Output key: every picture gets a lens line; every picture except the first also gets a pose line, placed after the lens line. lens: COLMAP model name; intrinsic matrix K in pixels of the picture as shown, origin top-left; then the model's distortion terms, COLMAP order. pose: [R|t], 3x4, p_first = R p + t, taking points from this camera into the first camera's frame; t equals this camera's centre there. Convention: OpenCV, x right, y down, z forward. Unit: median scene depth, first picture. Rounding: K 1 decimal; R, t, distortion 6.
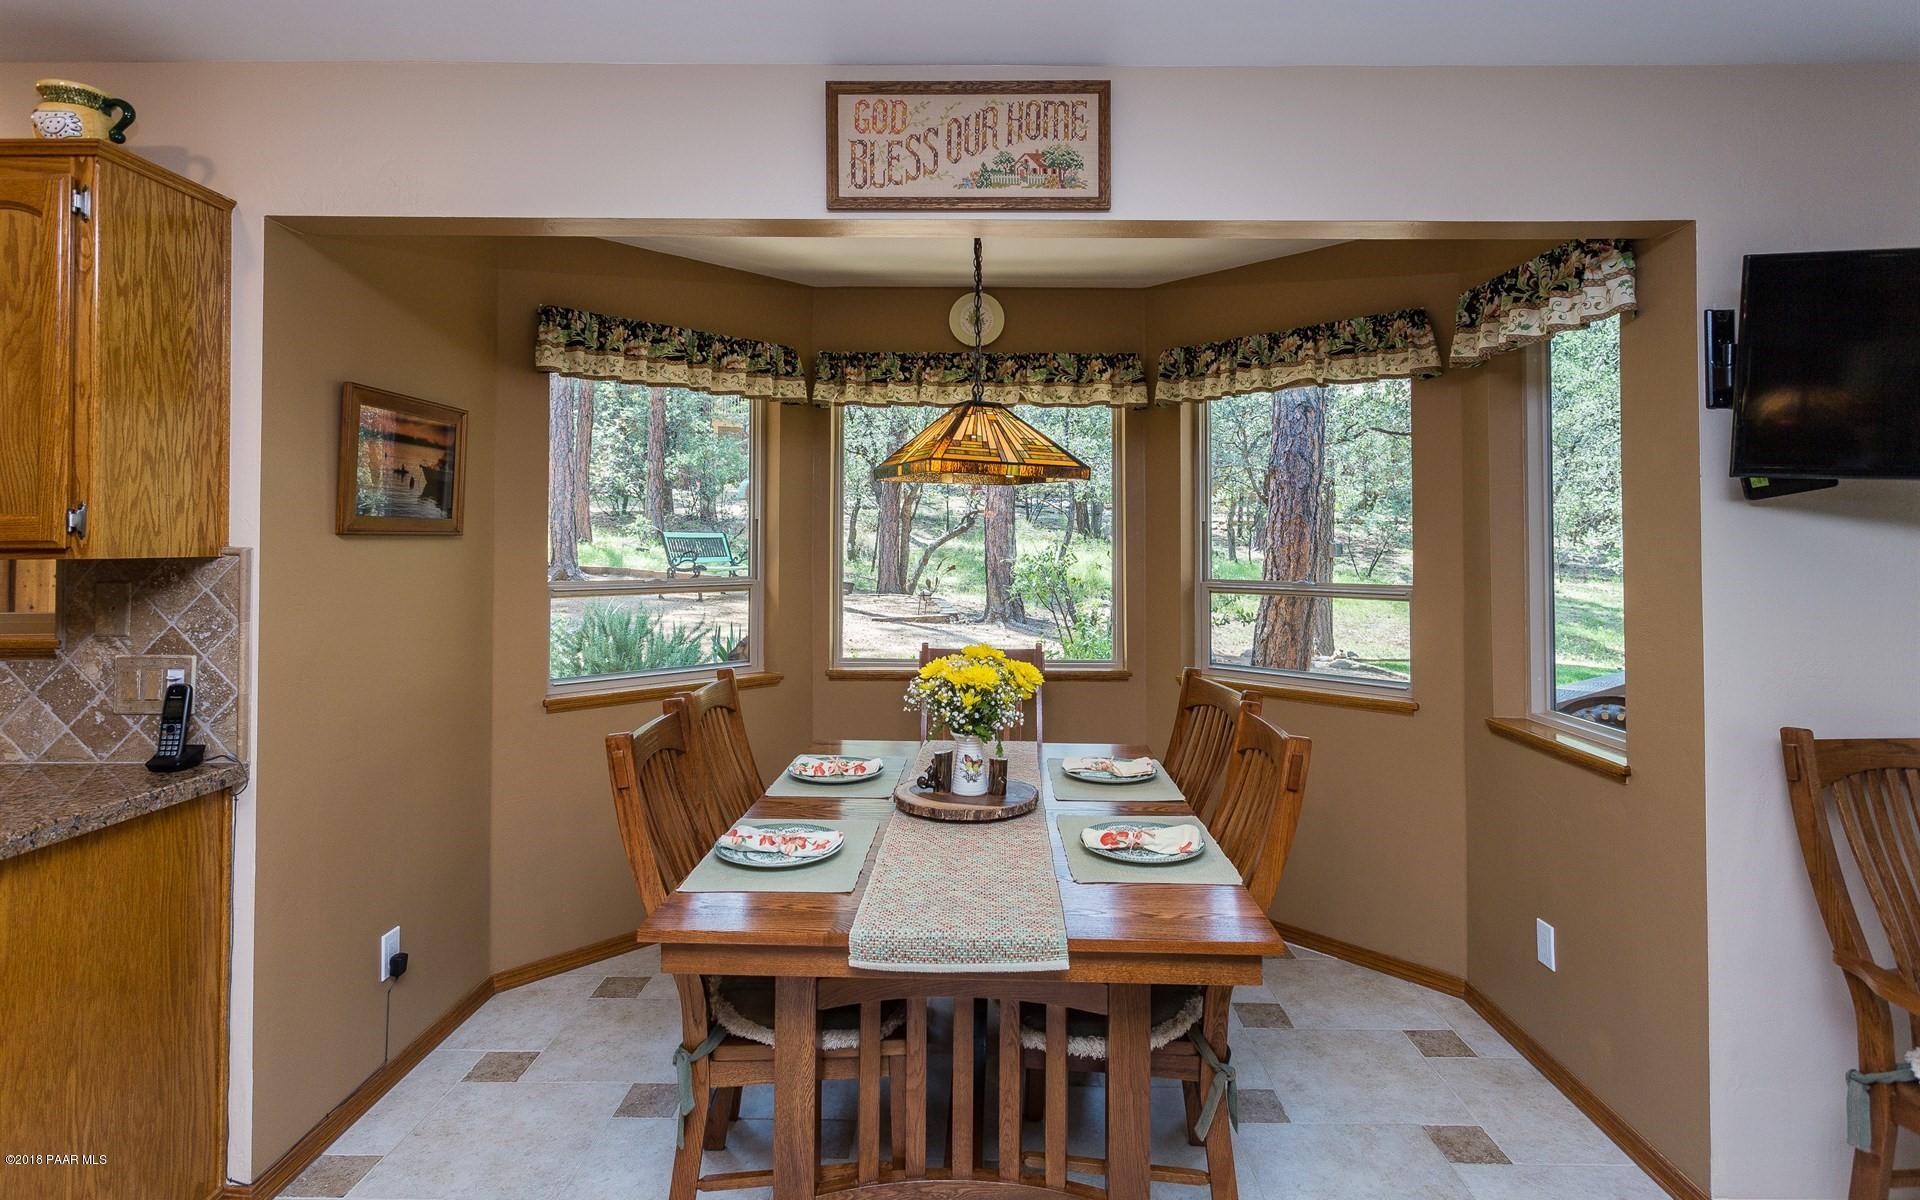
lens RADIAL K [[974.2, 0, 972.1], [0, 974.2, 521.0], [0, 0, 1]] dist [0.009239, 0.000135]
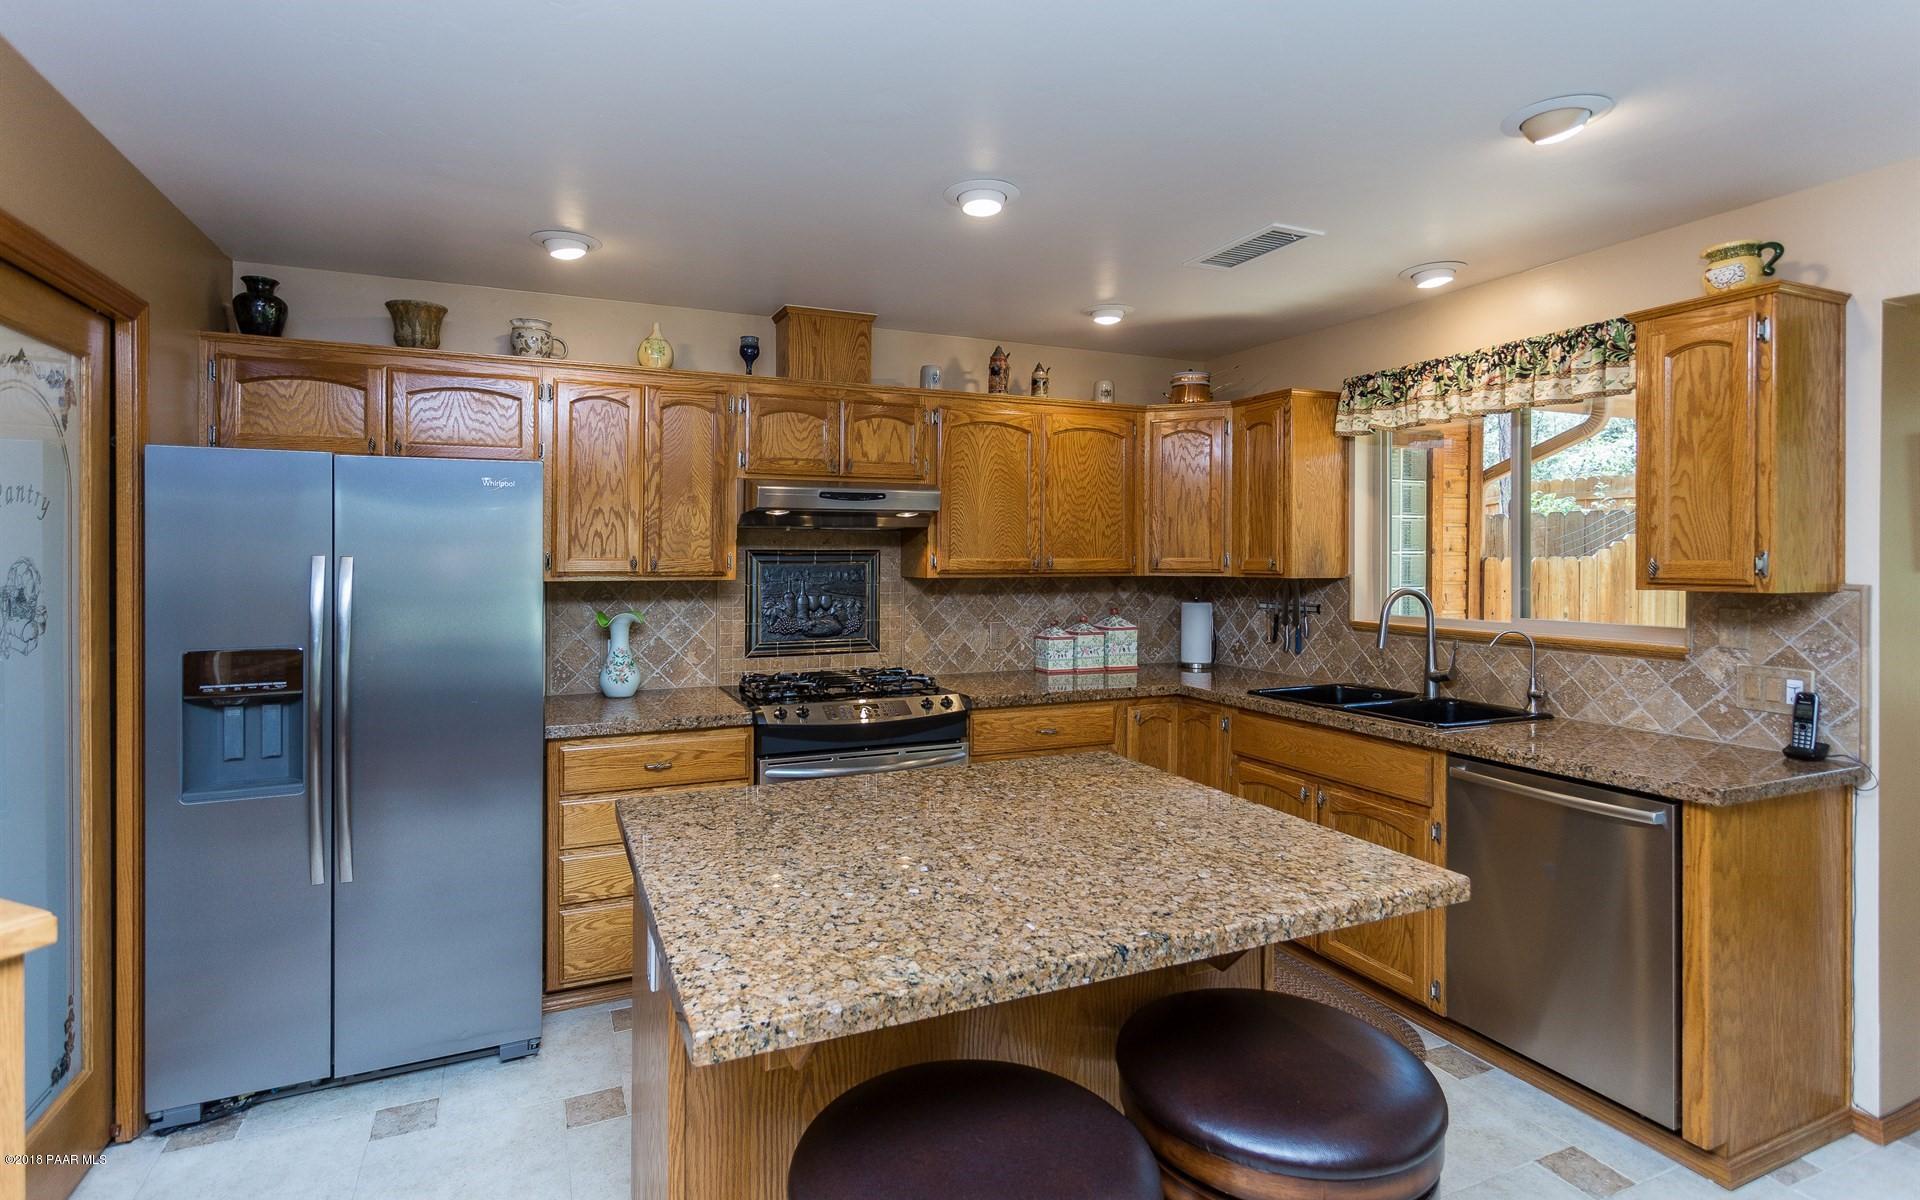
lens RADIAL K [[923.1, 0, 935.8], [0, 923.1, 562.1], [0, 0, 1]] dist [0.005088, -0.000797]
pose [[0.404056, 0.006751, -0.914709, -0.170078], [0.017595, 0.999730, 0.015151, -0.037516], [0.914565, -0.022216, 0.403828, -0.487866]]
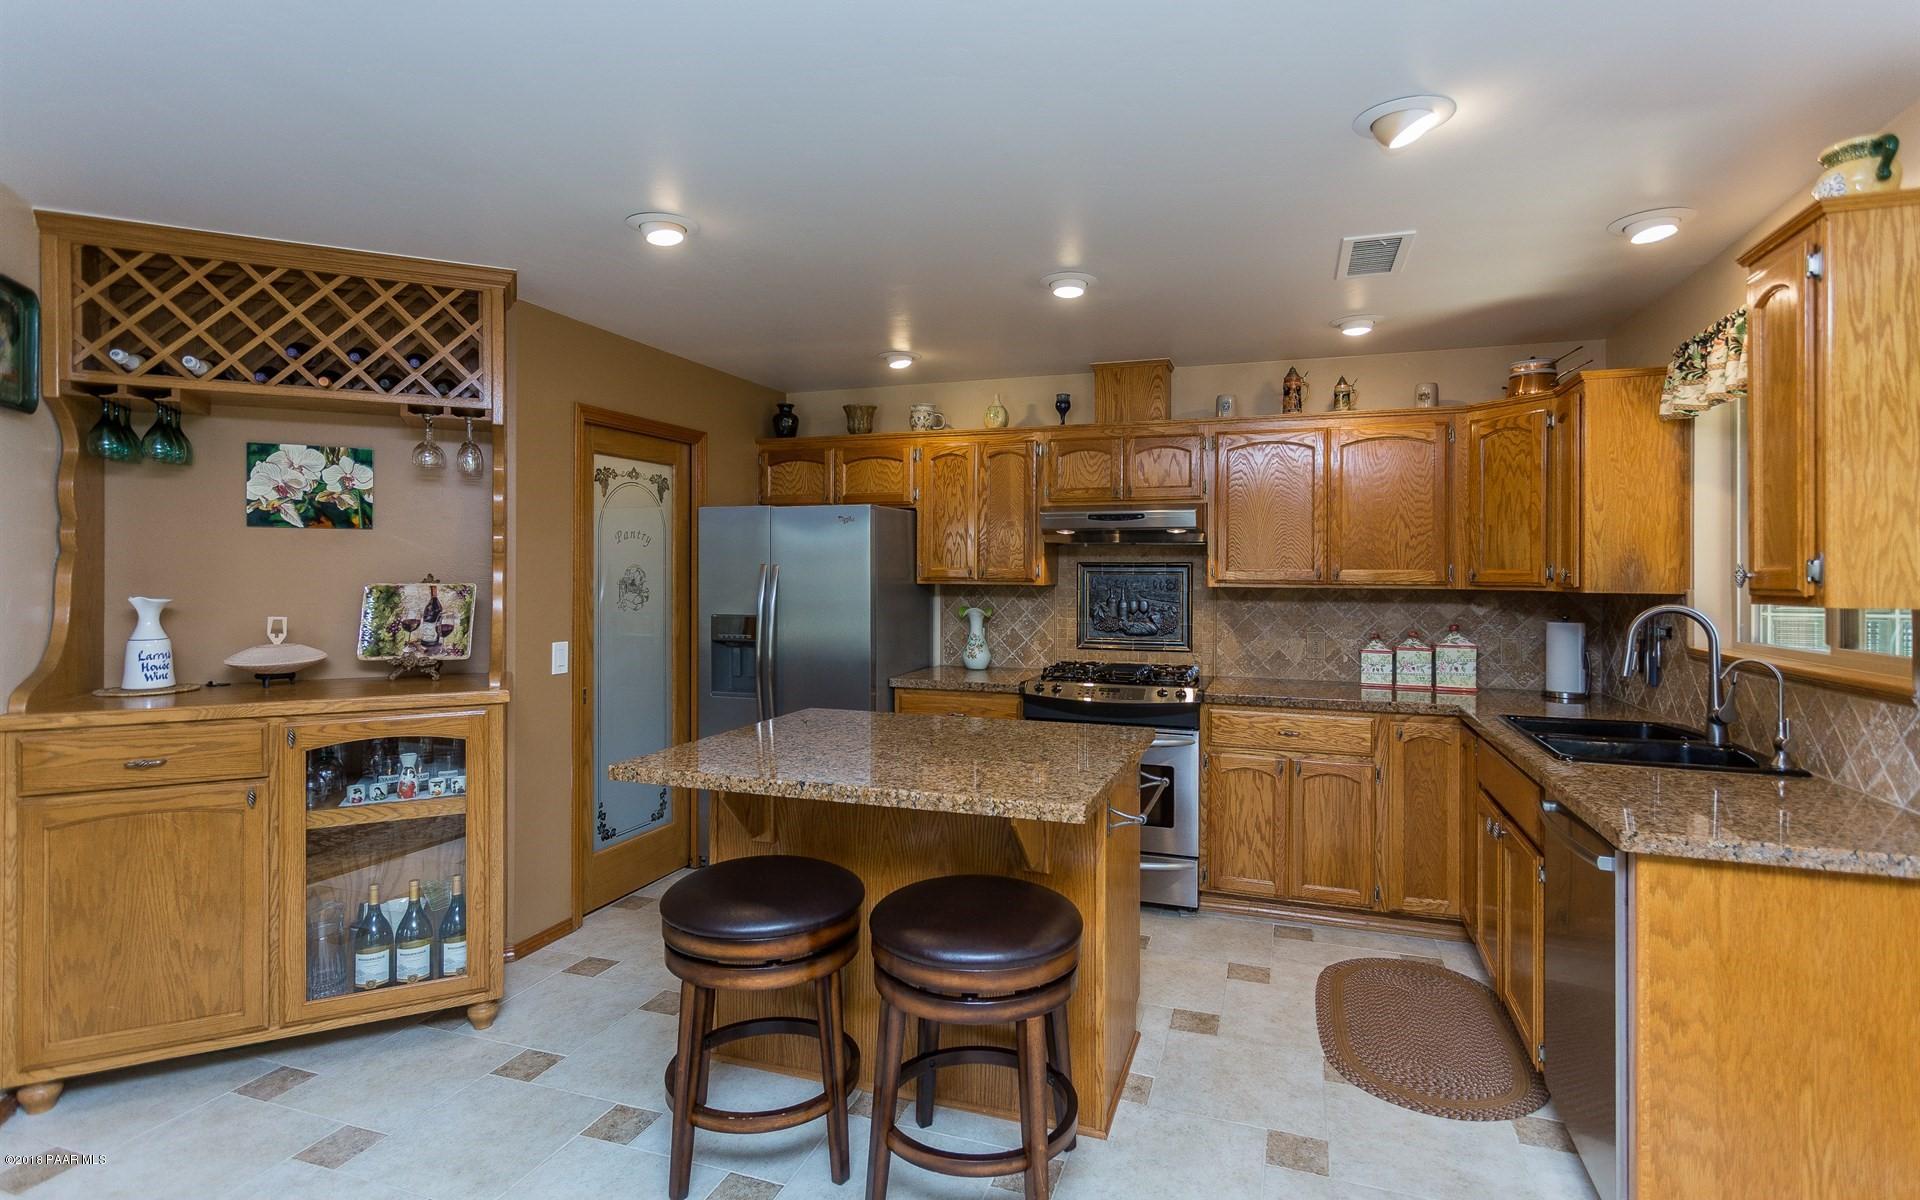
lens RADIAL K [[923.1, 0, 952.9], [0, 923.1, 579.2], [0, 0, 1]] dist [0.005088, -0.000797]
pose [[-0.329243, 0.004896, -0.944232, 0.275099], [0.013139, 0.999913, 0.000603, -0.003600], [0.944154, -0.012208, -0.329279, 0.392228]]
